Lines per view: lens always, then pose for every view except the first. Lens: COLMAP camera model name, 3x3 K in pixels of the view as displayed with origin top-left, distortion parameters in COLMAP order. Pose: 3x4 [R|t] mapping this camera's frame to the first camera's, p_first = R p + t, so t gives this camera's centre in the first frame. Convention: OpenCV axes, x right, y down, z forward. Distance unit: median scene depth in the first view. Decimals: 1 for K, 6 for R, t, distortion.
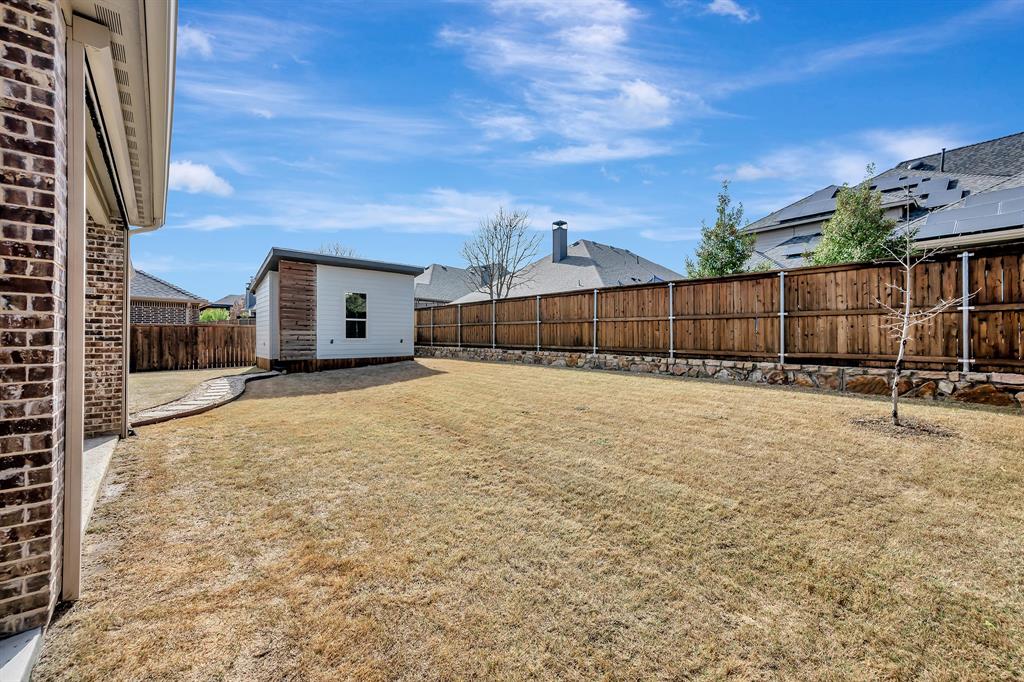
lens RADIAL K [[418.8, 0, 512.0], [0, 418.8, 341.0], [0, 0, 1]] dist [0.013392, 0.000152]
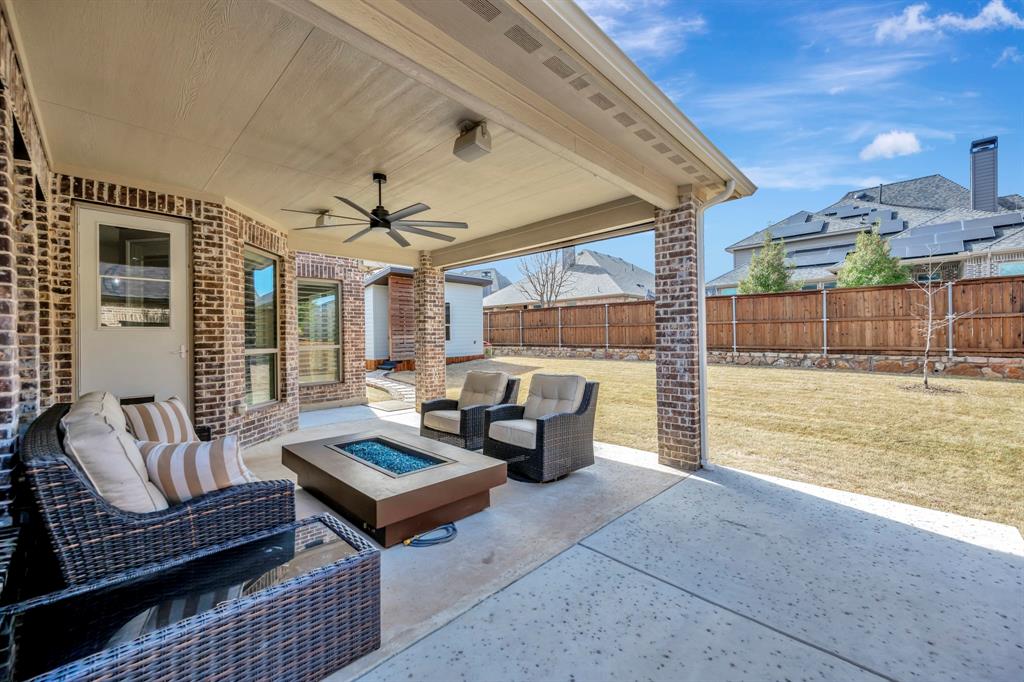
lens RADIAL K [[403.1, 0, 512.0], [0, 403.1, 341.0], [0, 0, 1]] dist [-0.000599, -0.000228]
pose [[0.995606, -0.017624, 0.091967, -0.462267], [0.017187, 0.999837, 0.005537, -0.014319], [-0.092050, -0.003932, 0.995747, -0.231249]]
